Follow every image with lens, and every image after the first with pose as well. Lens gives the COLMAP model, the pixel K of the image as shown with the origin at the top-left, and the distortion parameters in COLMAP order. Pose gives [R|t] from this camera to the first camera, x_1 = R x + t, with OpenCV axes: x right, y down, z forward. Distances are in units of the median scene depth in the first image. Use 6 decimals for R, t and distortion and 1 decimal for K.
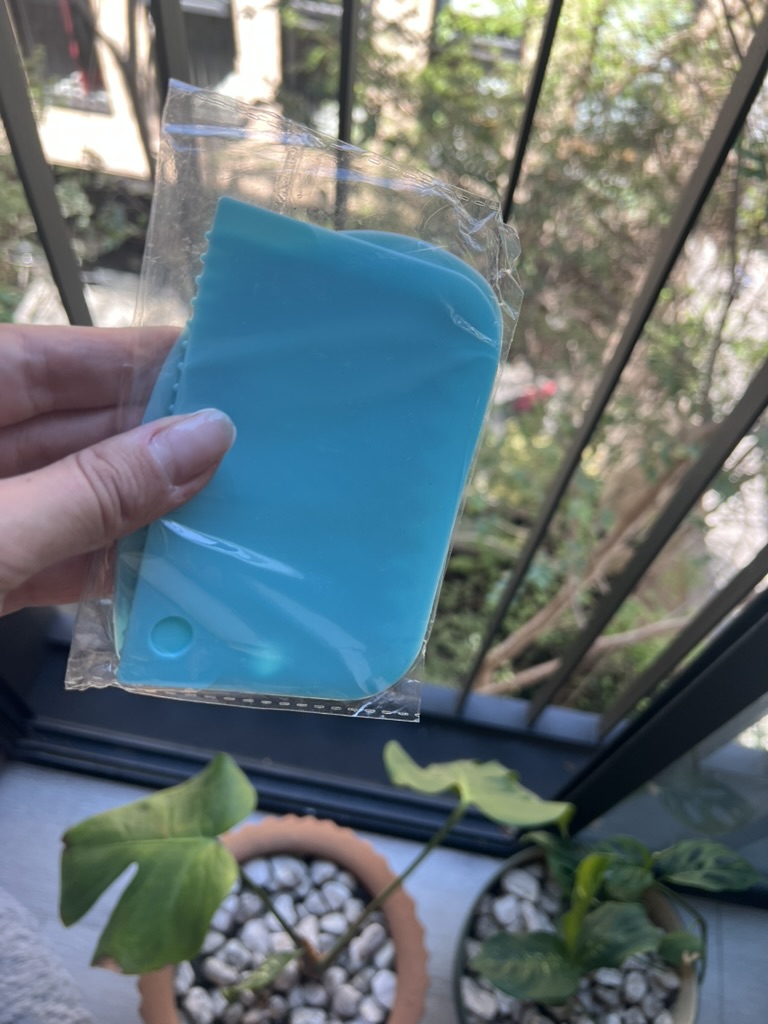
lens RADIAL K [[804.4, 0, 382.6], [0, 804.4, 535.9], [0, 0, 1]] dist [-0.006407, -0.007193]
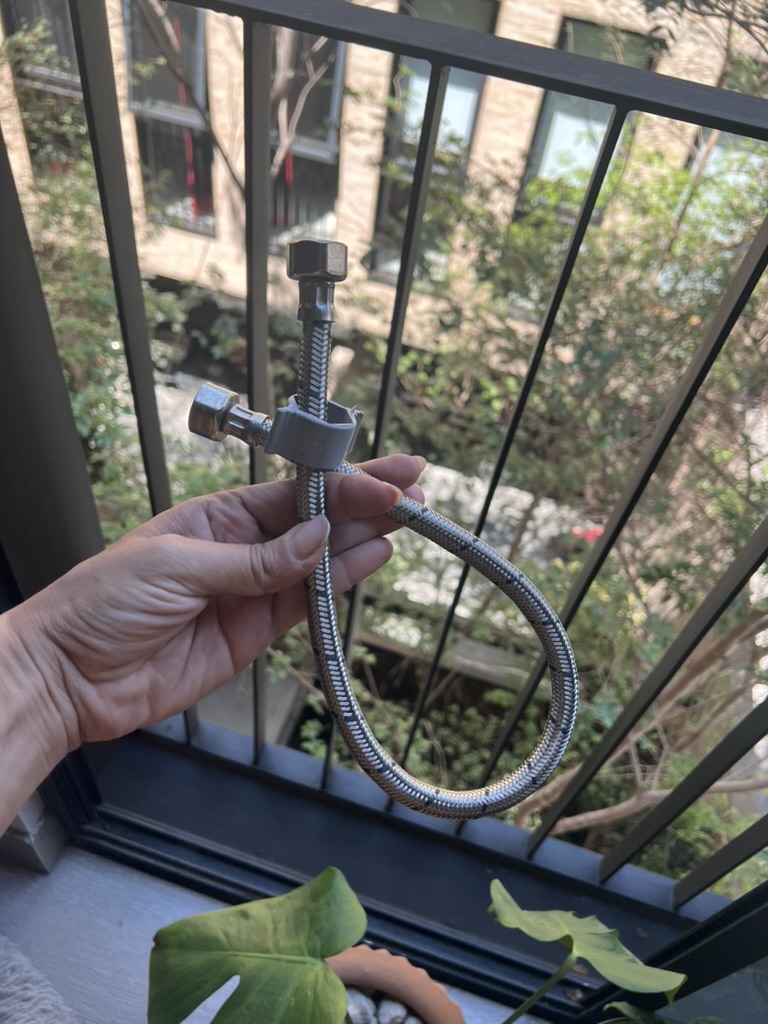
lens RADIAL K [[804.4, 0, 382.6], [0, 804.4, 535.9], [0, 0, 1]] dist [-0.006407, -0.007193]
pose [[0.991769, 0.115702, -0.054833, -0.107990], [-0.122598, 0.981644, -0.146098, 0.009136], [0.036922, 0.151618, 0.987749, -0.012965]]
